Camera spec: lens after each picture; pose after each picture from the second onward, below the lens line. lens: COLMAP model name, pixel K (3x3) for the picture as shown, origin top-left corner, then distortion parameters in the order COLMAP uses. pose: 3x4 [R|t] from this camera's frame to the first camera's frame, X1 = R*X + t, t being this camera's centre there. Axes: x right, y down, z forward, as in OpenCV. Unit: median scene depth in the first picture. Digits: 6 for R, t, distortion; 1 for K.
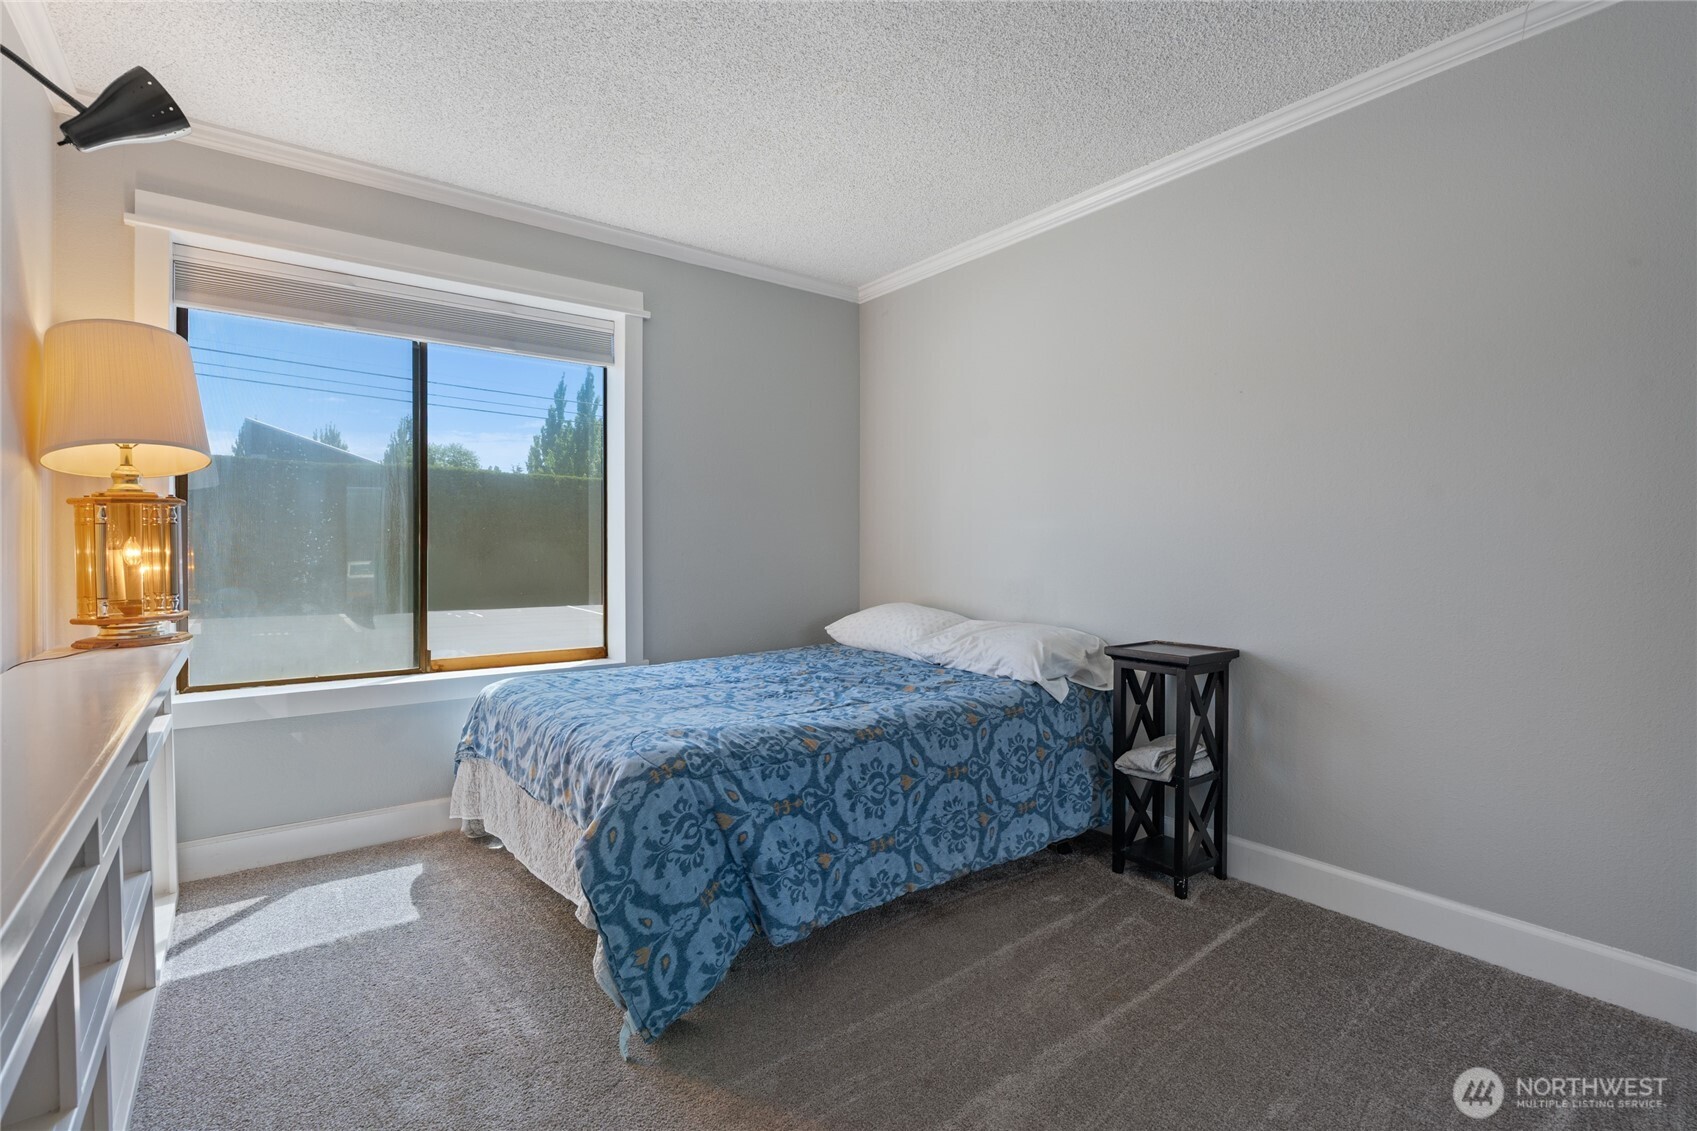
lens RADIAL K [[788.0, 0, 861.3], [0, 788.0, 535.1], [0, 0, 1]] dist [-0.004206, 0.000371]
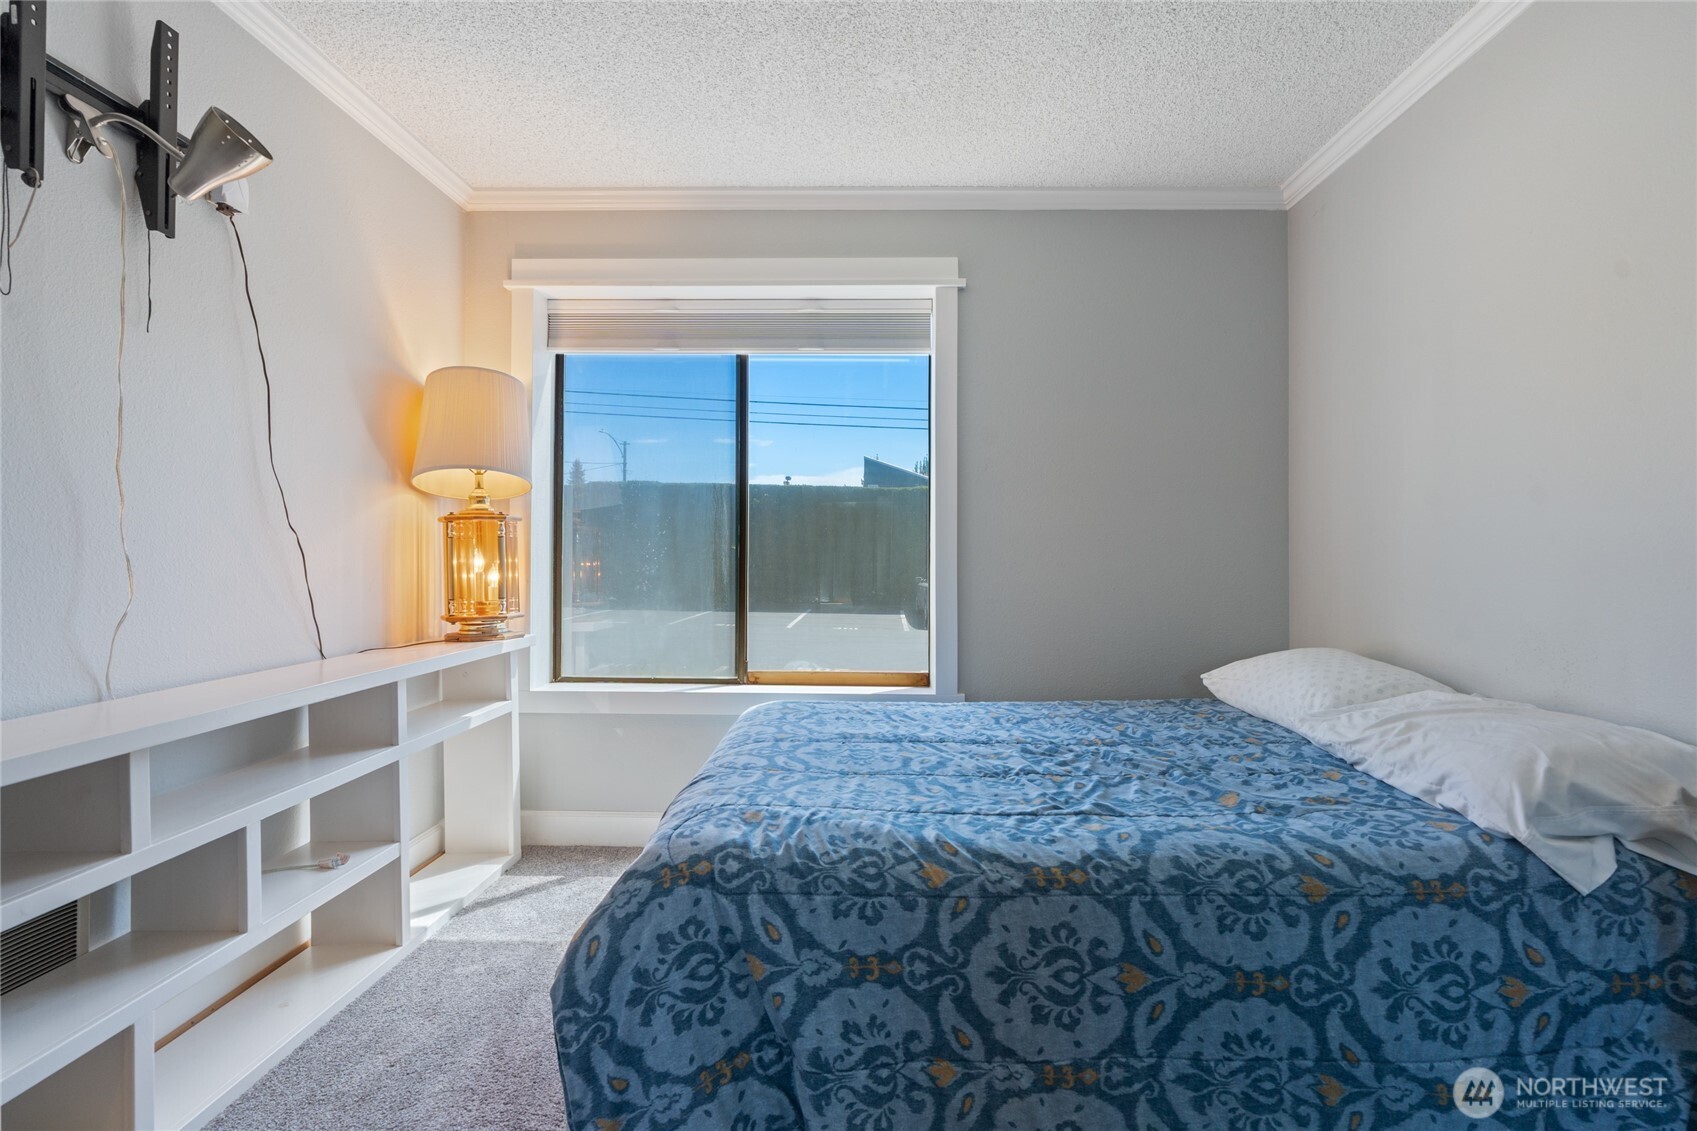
lens RADIAL K [[775.9, 0, 862.3], [0, 775.9, 553.4], [0, 0, 1]] dist [-0.007161, 0.003991]
pose [[0.774817, -0.000013, -0.632185, 0.259862], [0.004013, 0.999980, 0.004898, 0.006270], [0.632172, -0.006332, 0.774802, 0.454747]]
